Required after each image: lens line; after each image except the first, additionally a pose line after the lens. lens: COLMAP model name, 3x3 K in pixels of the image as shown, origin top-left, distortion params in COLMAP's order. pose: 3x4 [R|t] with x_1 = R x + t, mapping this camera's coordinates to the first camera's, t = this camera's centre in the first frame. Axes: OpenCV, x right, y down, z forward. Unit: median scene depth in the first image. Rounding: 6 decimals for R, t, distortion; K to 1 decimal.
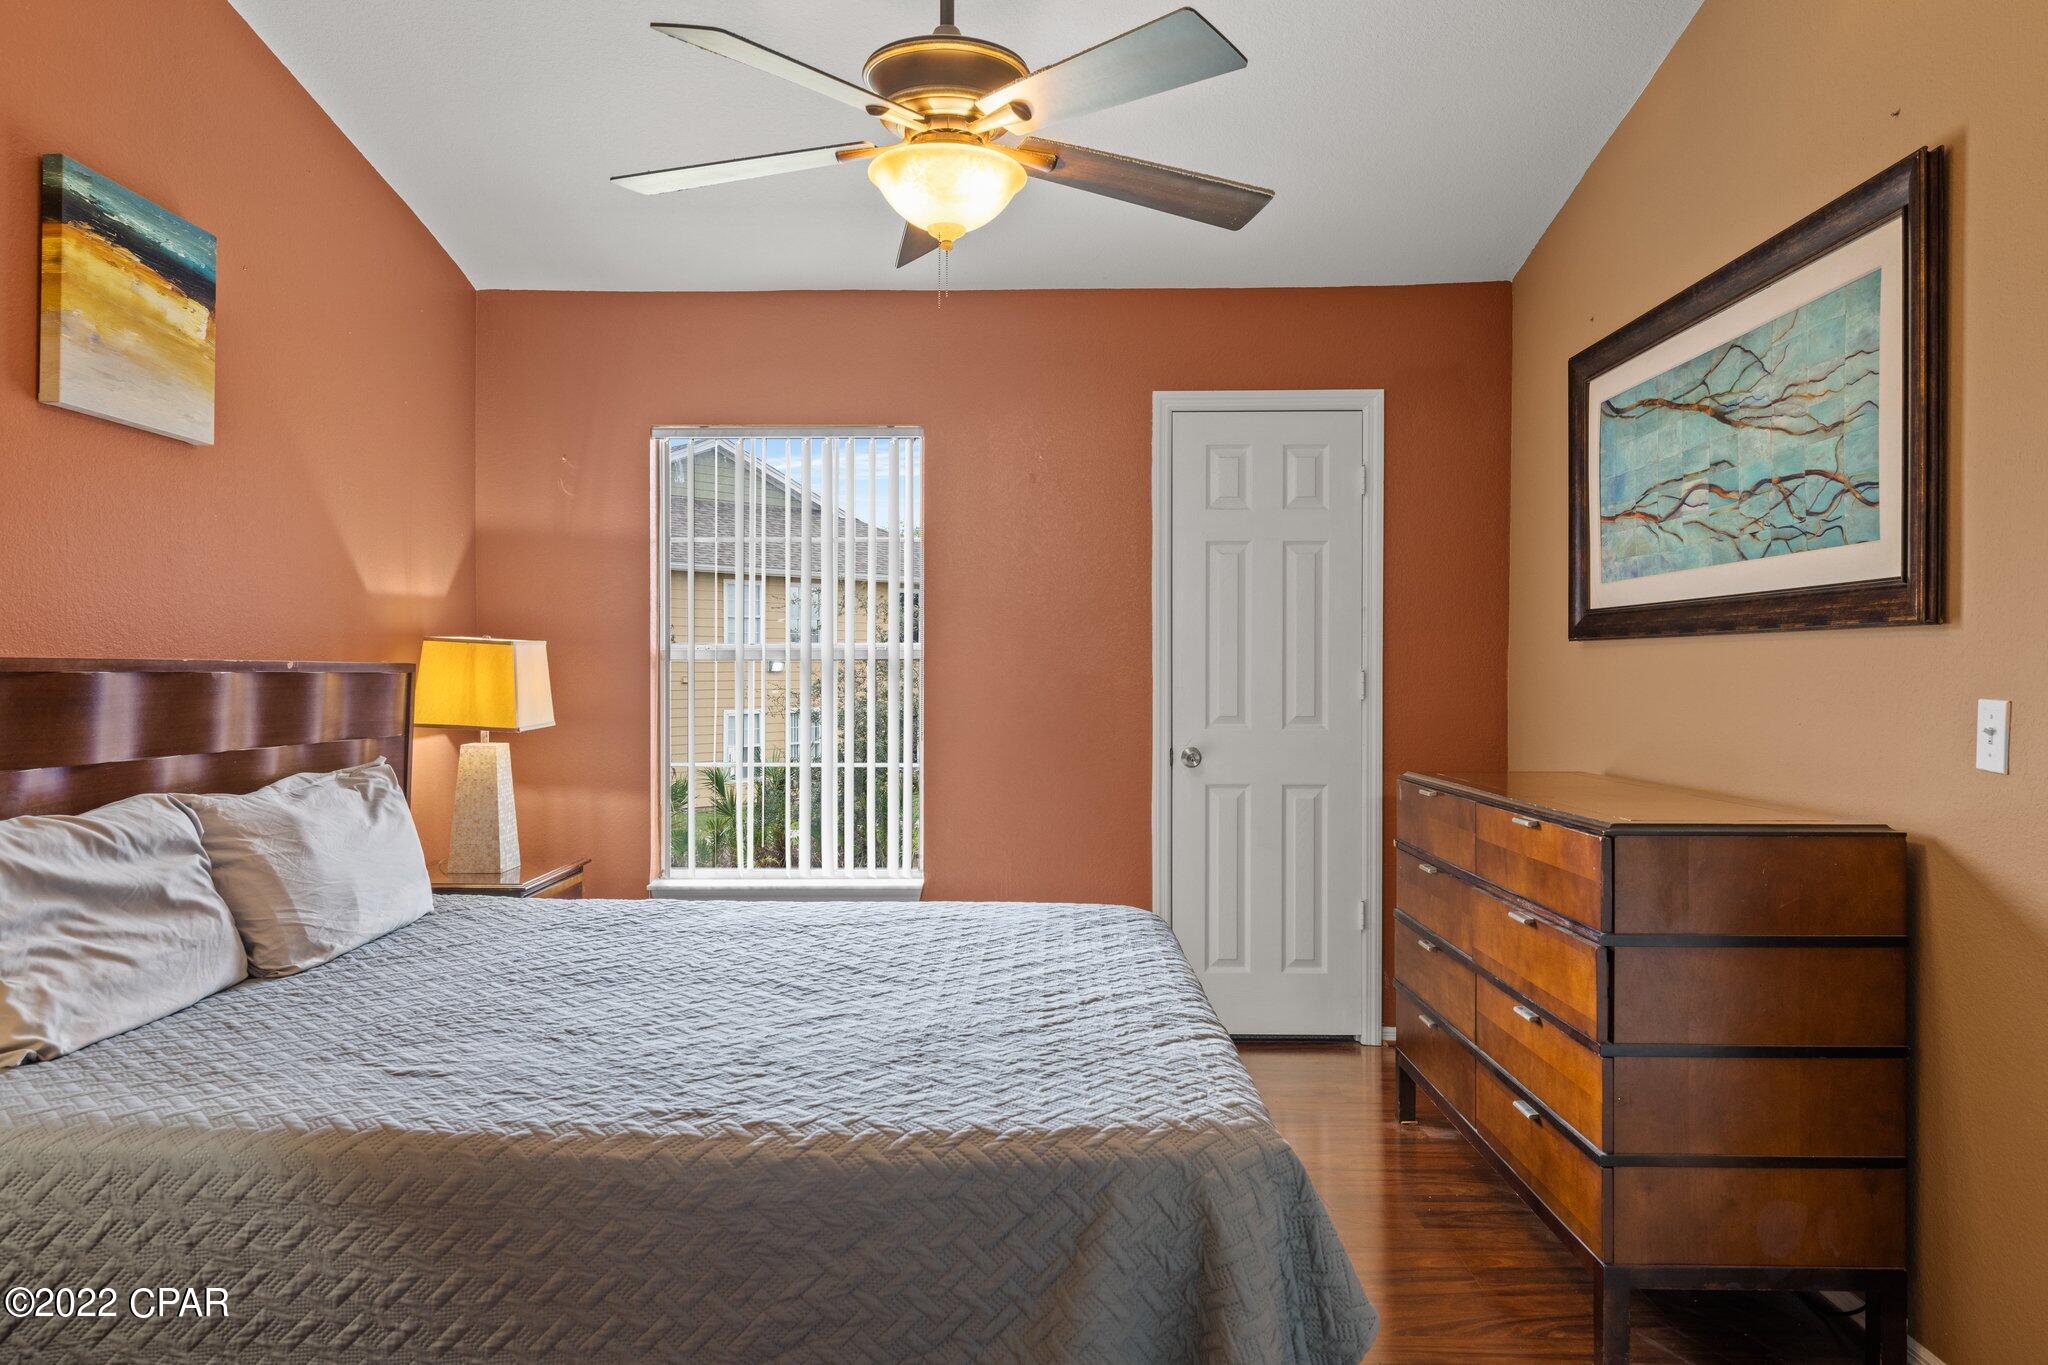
lens RADIAL K [[1366.3, 0, 1028.1], [0, 1366.3, 669.5], [0, 0, 1]] dist [0.006997, -0.003076]
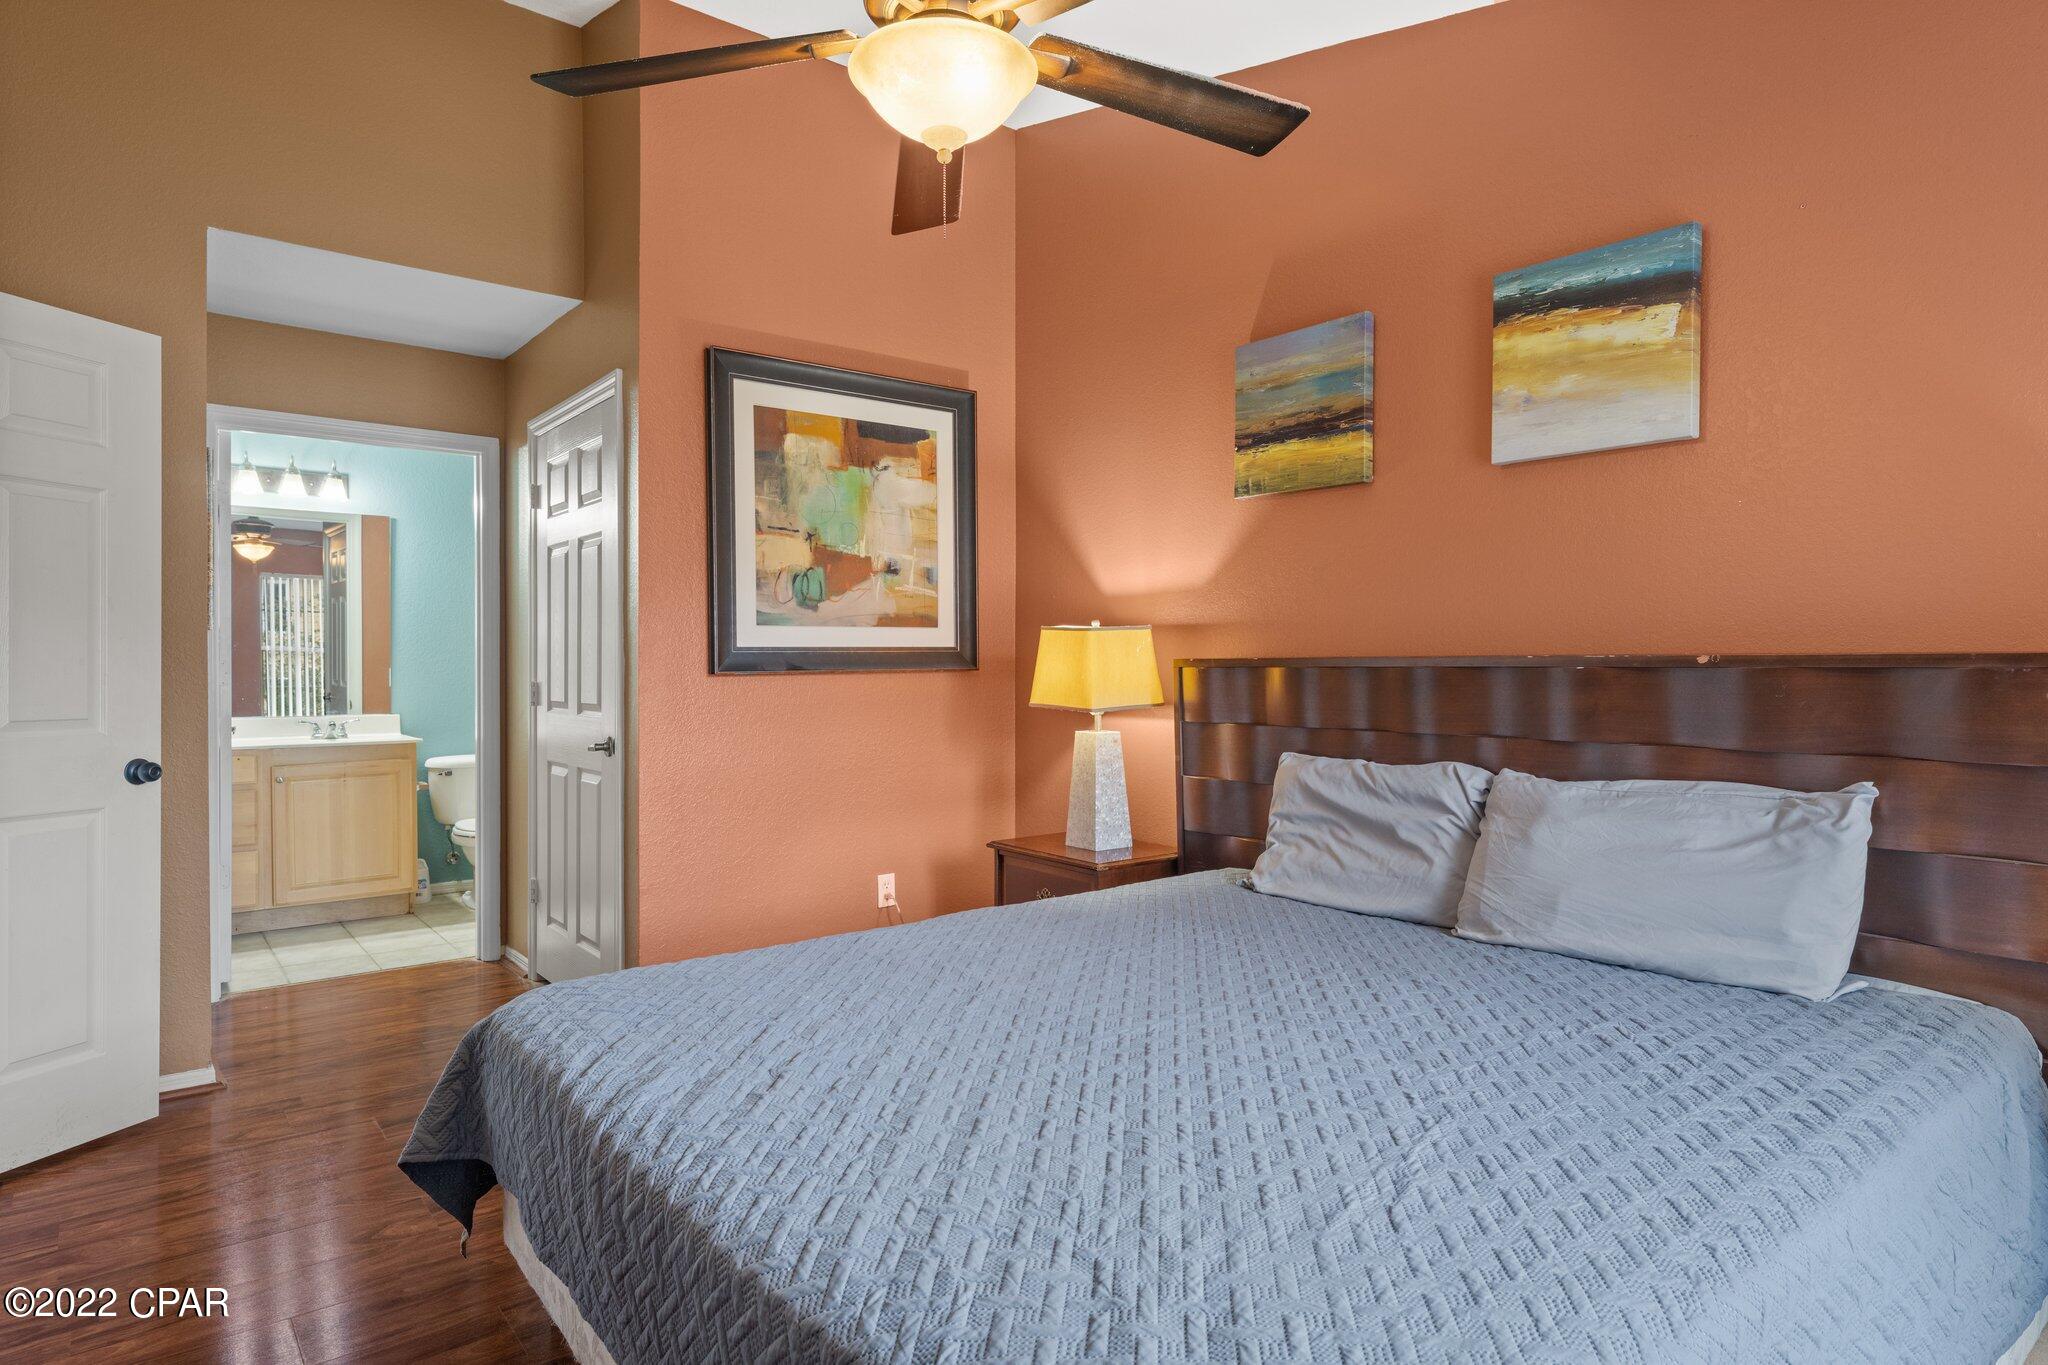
lens RADIAL K [[1145.6, 0, 1025.9], [0, 1145.6, 676.2], [0, 0, 1]] dist [0.002086, 0.000968]
pose [[-0.769958, 0.004879, -0.638076, 0.338981], [0.001236, 0.999980, 0.006156, 0.002999], [0.638093, 0.003951, -0.769949, 1.513162]]
